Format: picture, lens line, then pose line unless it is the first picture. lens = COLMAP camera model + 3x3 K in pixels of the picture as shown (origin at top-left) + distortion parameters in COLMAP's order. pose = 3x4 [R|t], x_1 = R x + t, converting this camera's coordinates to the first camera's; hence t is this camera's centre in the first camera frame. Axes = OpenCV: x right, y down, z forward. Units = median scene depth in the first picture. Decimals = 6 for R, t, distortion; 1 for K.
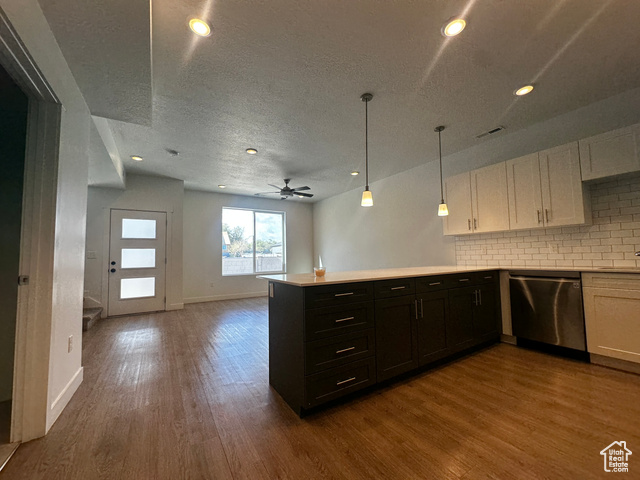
lens RADIAL K [[256.0, 0, 319.4], [0, 256.0, 240.3], [0, 0, 1]] dist [-0.001015, 0.000325]
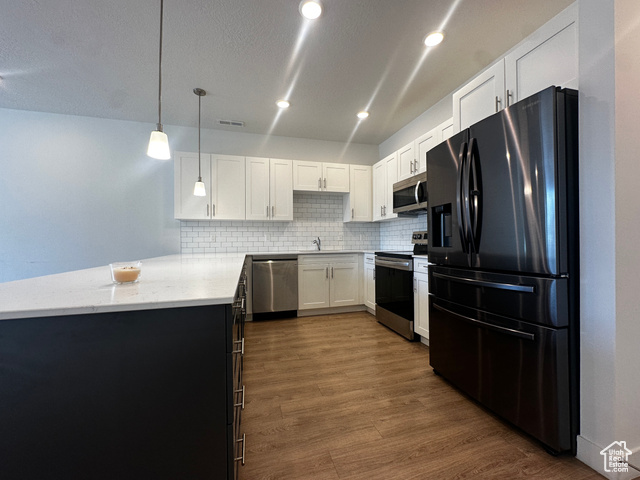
lens RADIAL K [[256.0, 0, 319.7], [0, 256.0, 240.8], [0, 0, 1]] dist [-0.001015, 0.000325]
pose [[0.282199, 0.018234, 0.959182, -0.306067], [-0.059211, 0.998244, -0.001557, 0.044048], [-0.957527, -0.056355, 0.282784, 0.498343]]
